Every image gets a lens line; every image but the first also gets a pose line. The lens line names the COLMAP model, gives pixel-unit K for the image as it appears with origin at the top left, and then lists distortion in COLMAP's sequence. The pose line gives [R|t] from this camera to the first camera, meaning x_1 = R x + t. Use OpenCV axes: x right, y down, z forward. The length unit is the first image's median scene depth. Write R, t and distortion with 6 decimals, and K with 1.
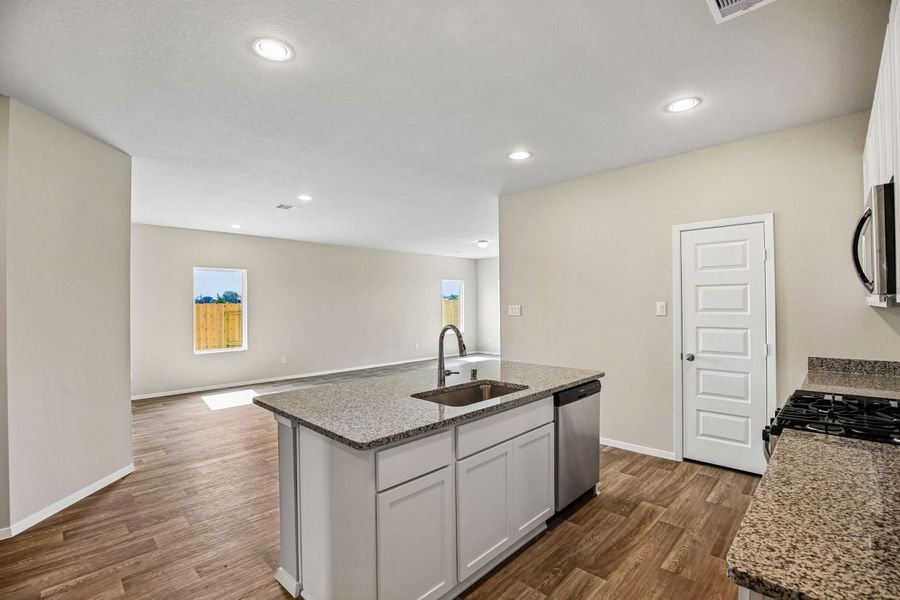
lens RADIAL K [[407.4, 0, 453.8], [0, 407.4, 301.8], [0, 0, 1]] dist [-0.028977, 0.007347]
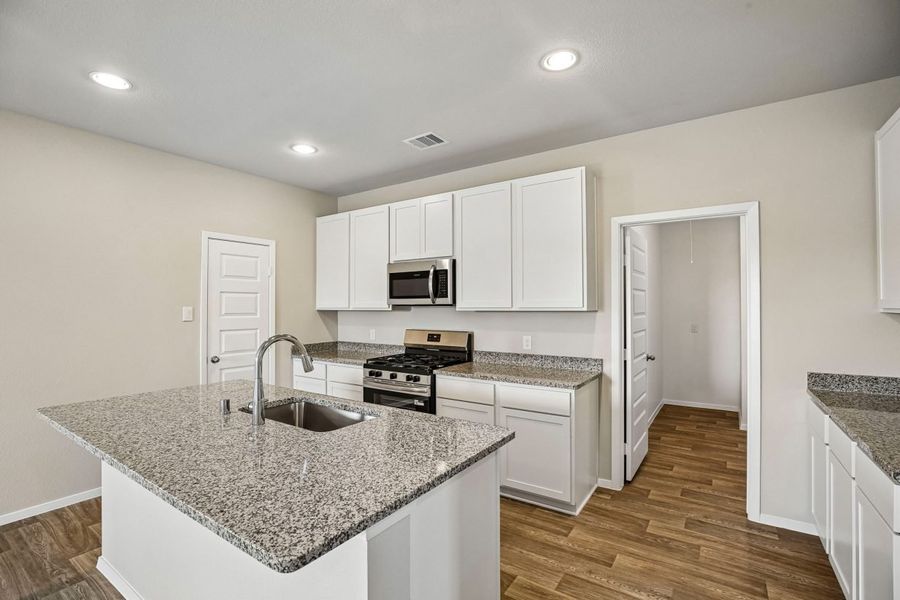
lens RADIAL K [[407.4, 0, 441.5], [0, 407.4, 305.0], [0, 0, 1]] dist [-0.028977, 0.007347]
pose [[-0.159003, 0.009569, 0.987232, -0.562007], [-0.001114, 0.999951, -0.009871, 0.005141], [-0.987277, -0.002669, -0.158985, 0.595721]]
